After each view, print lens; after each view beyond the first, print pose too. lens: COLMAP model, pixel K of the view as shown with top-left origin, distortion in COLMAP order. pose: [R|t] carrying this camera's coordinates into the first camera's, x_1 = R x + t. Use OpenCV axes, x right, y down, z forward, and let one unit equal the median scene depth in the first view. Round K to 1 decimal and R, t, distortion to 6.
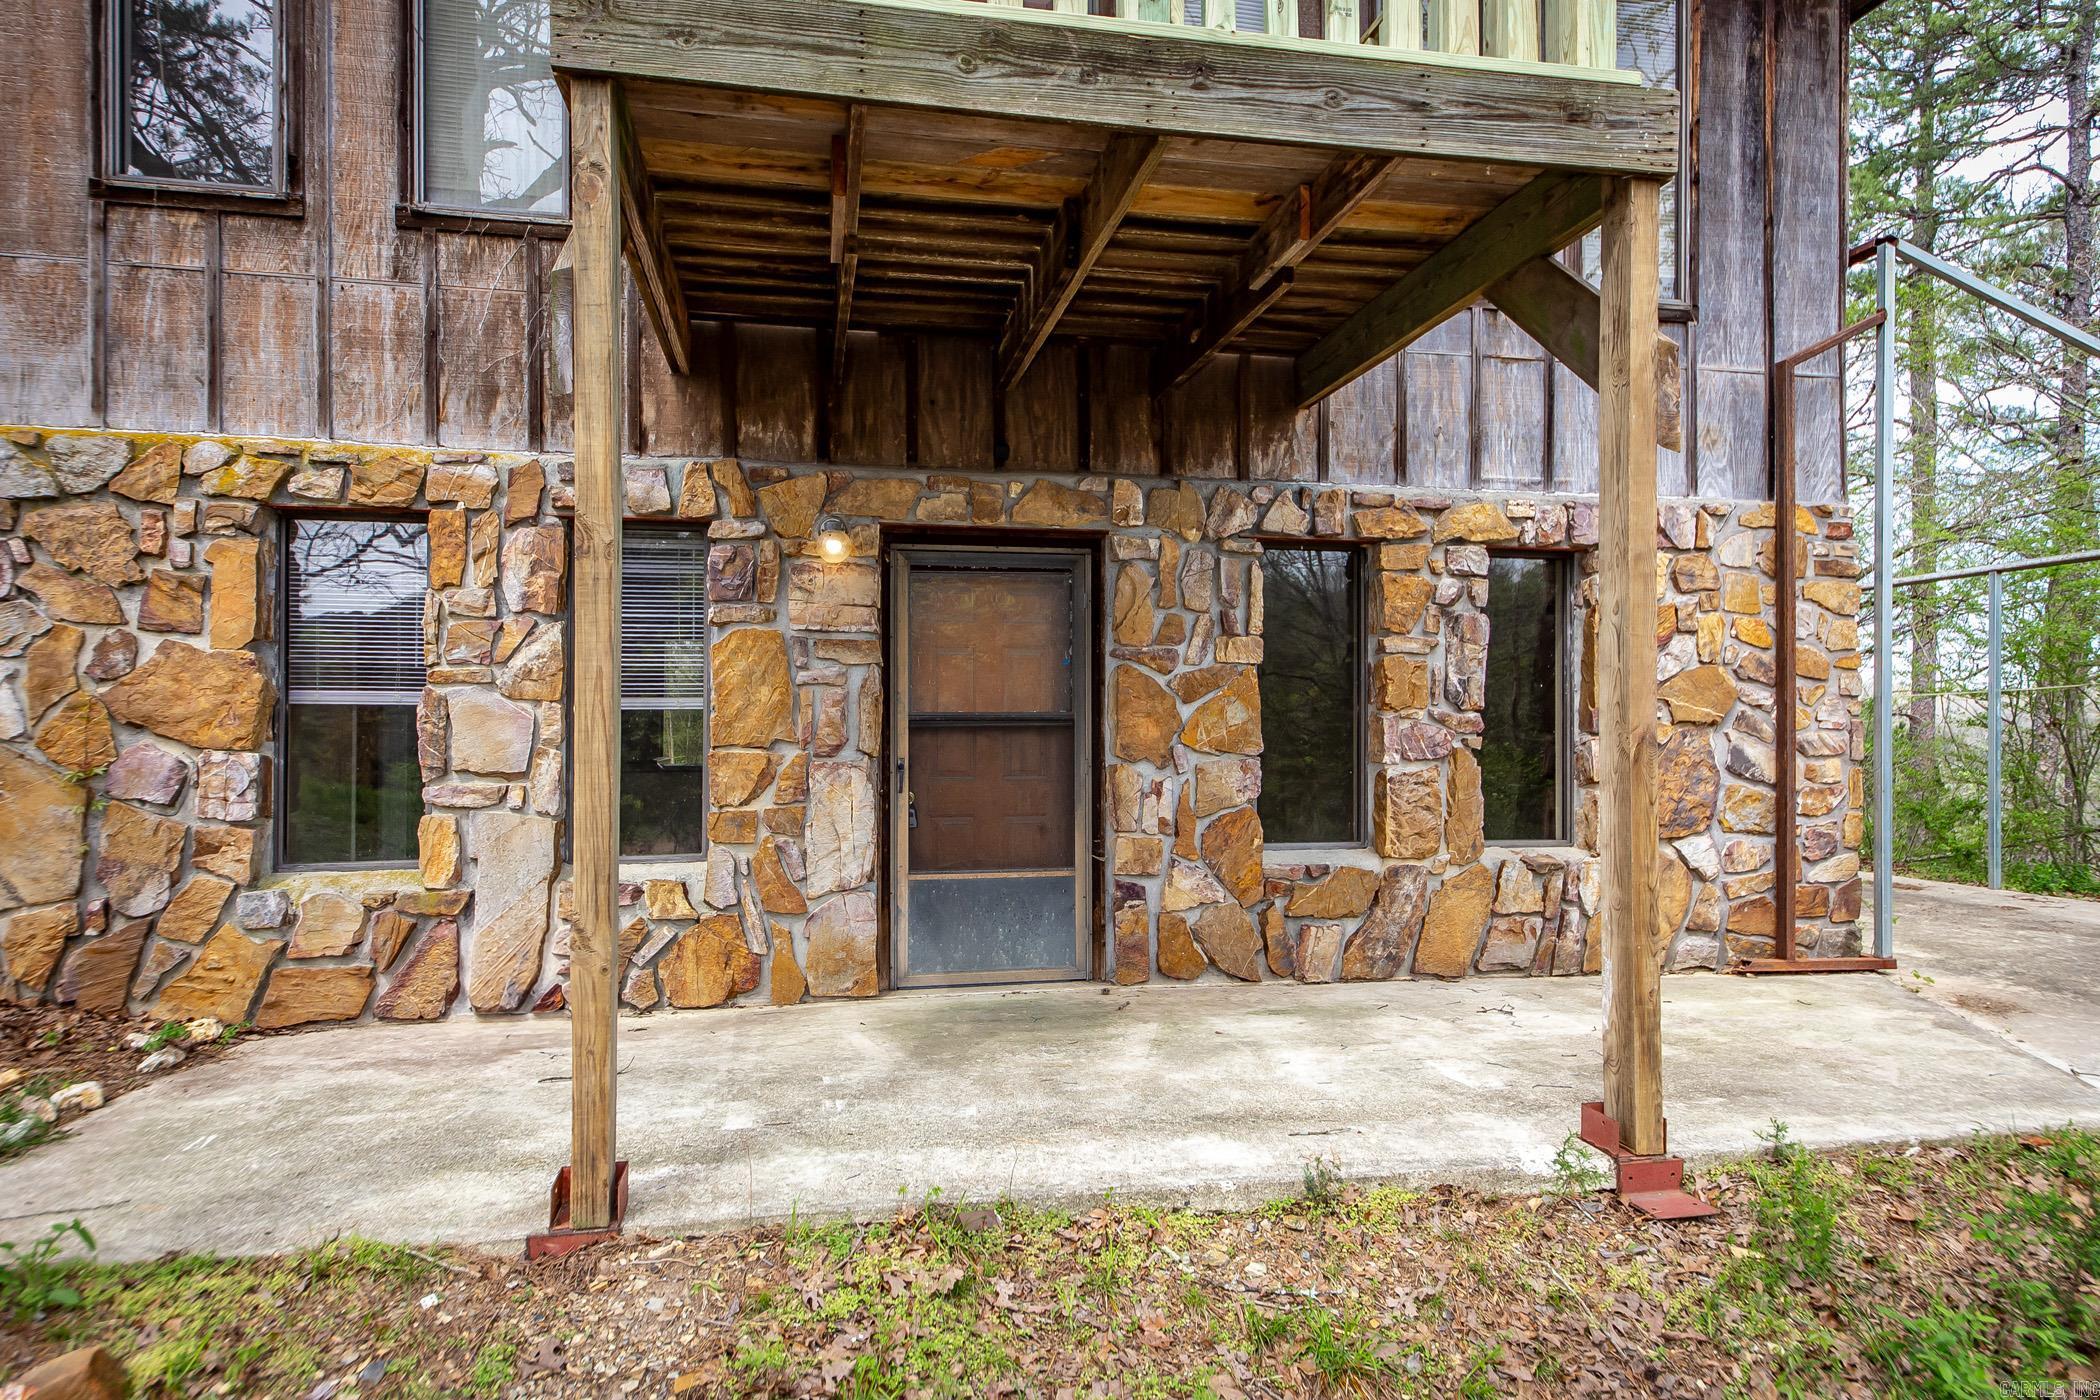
lens RADIAL K [[1248.8, 0, 1044.5], [0, 1248.8, 702.1], [0, 0, 1]] dist [0.008932, 0.001024]
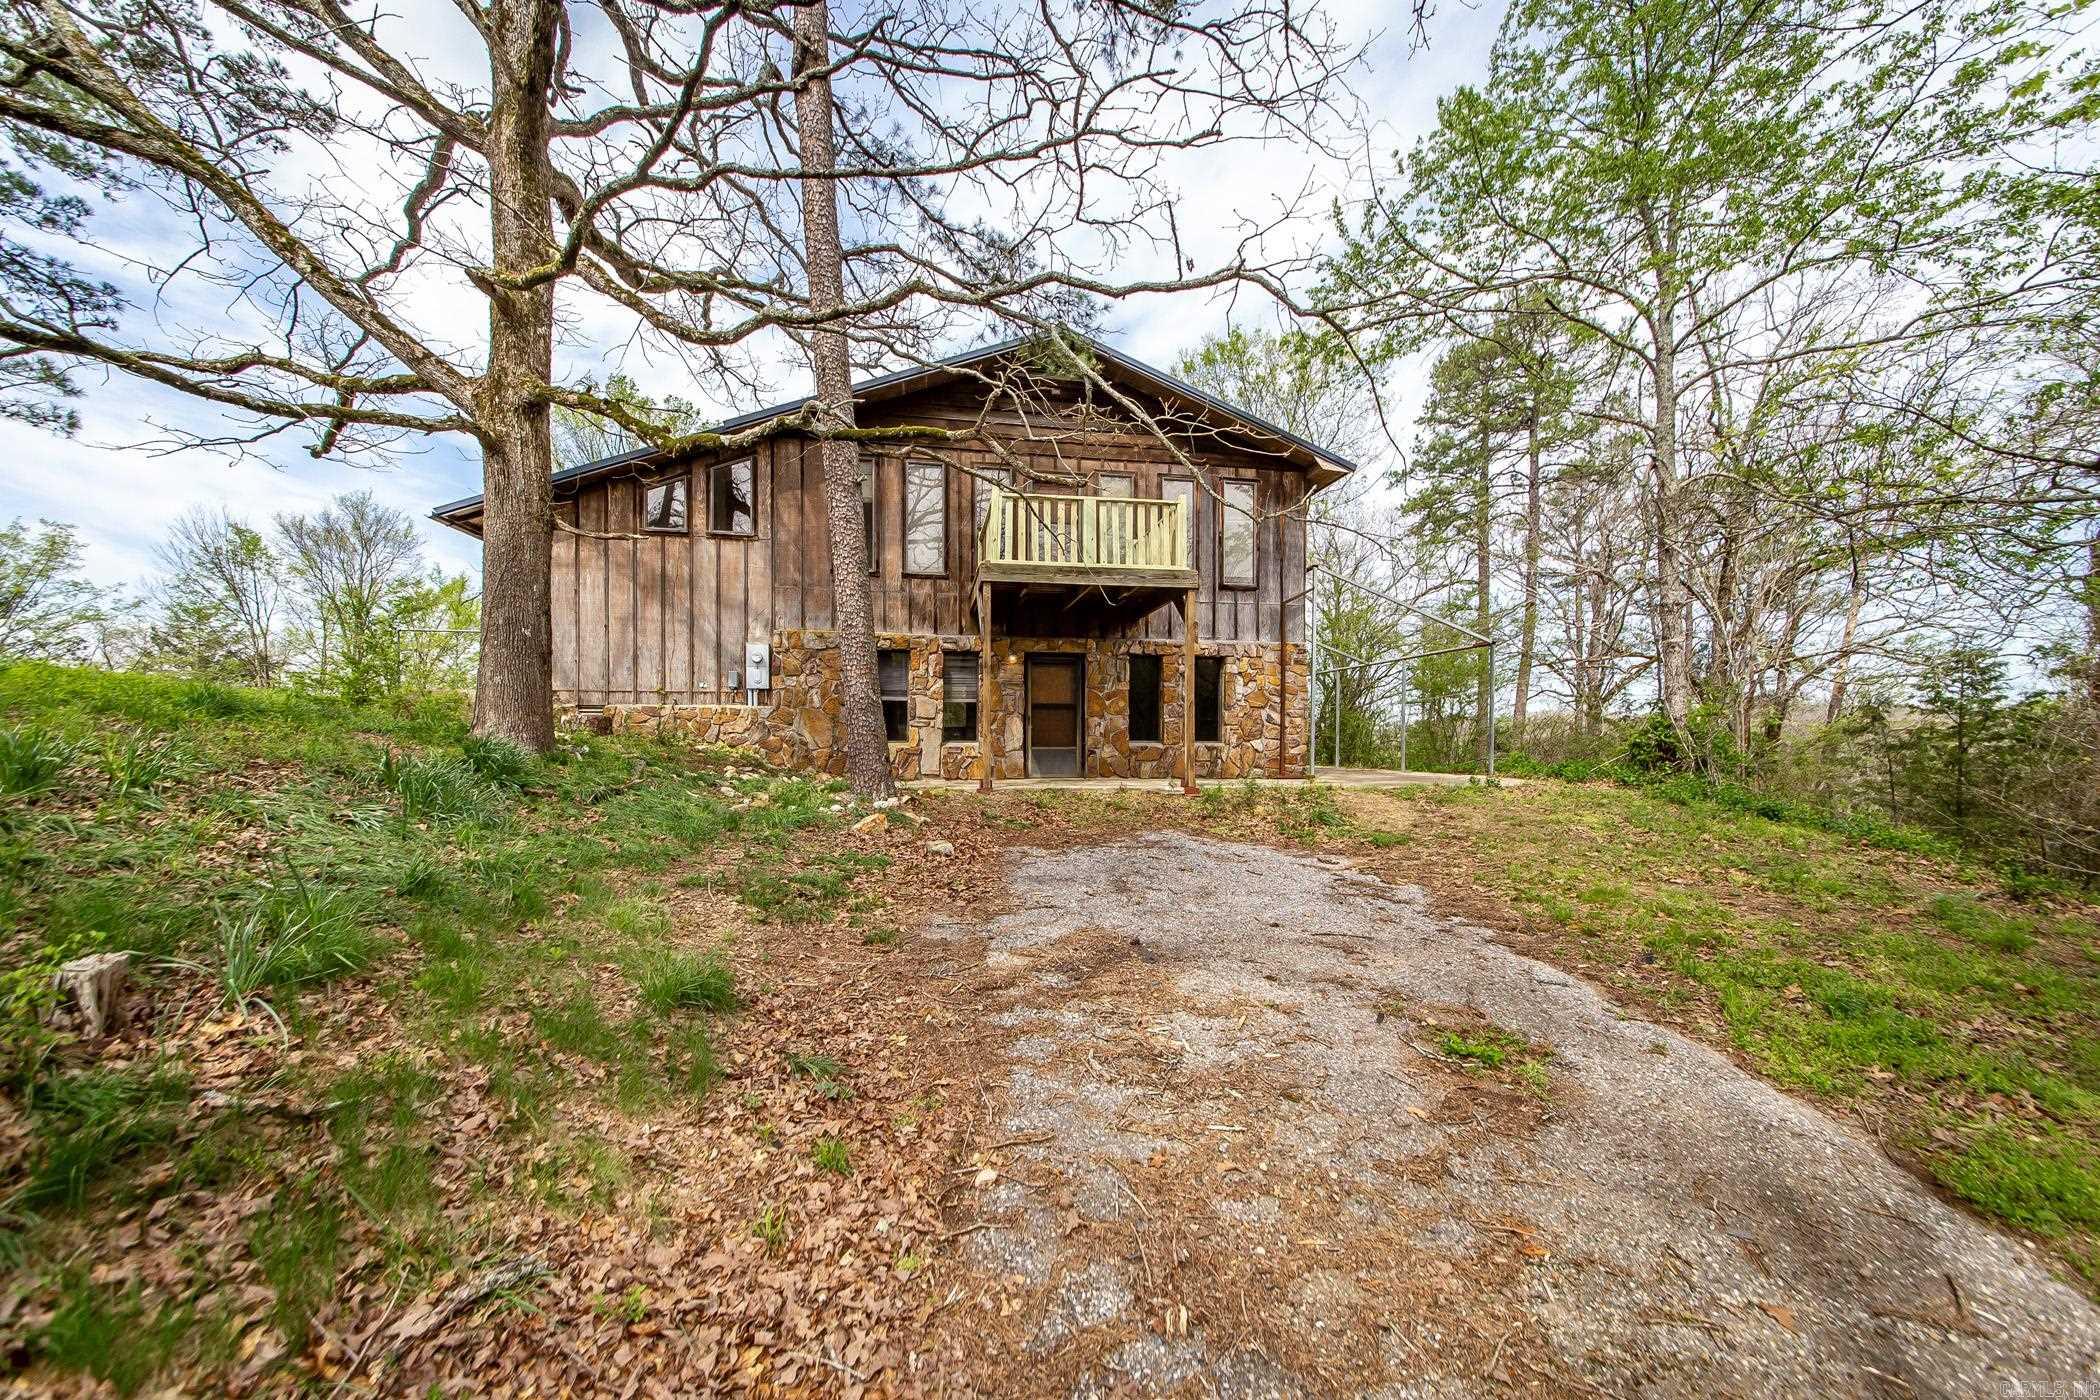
lens RADIAL K [[753.6, 0, 1055.2], [0, 753.6, 717.0], [0, 0, 1]] dist [-0.009970, 0.002663]
pose [[0.999759, -0.000314, -0.021938, 0.009093], [0.000310, 1.000000, -0.000203, 0.046716], [0.021938, 0.000197, 0.999759, -1.151184]]
